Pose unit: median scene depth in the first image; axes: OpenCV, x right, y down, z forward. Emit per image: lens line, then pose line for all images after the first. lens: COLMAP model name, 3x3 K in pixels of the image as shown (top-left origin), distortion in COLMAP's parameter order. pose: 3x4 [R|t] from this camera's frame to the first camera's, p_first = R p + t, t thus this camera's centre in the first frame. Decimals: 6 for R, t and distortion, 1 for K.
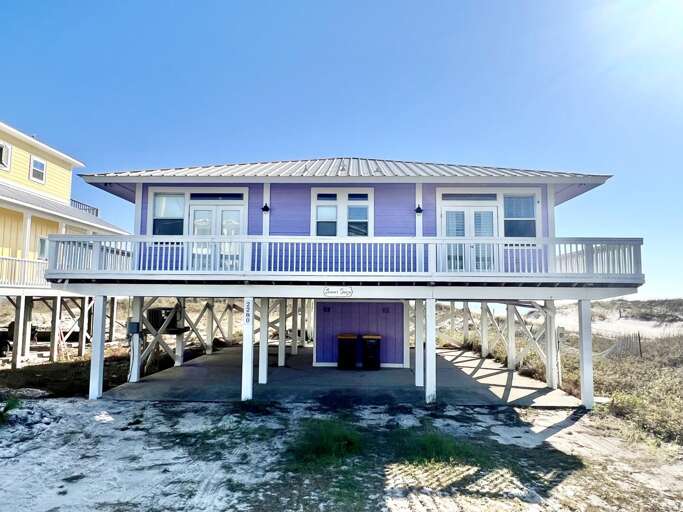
lens RADIAL K [[494.9, 0, 341.0], [0, 494.9, 239.8], [0, 0, 1]] dist [0.004441, 0.002865]
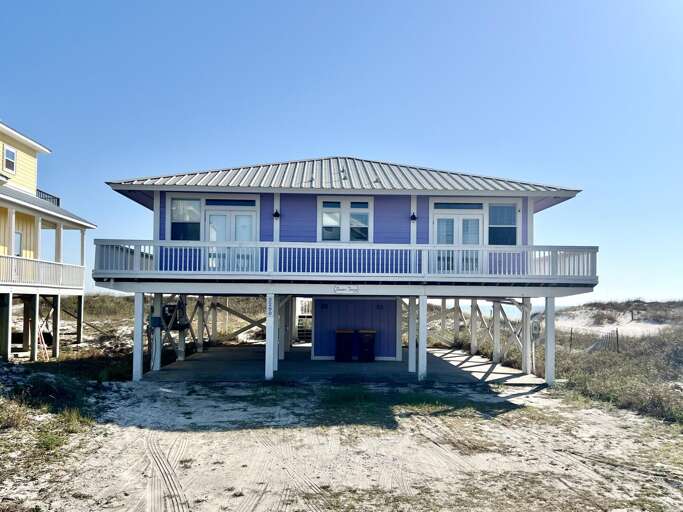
lens RADIAL K [[642.9, 0, 341.5], [0, 642.9, 256.0], [0, 0, 1]] dist [0.085740, -0.001876]
pose [[0.998263, 0.006357, 0.058571, -0.090452], [-0.009345, 0.998661, 0.050882, -0.045583], [-0.058169, -0.051341, 0.996986, -0.450800]]
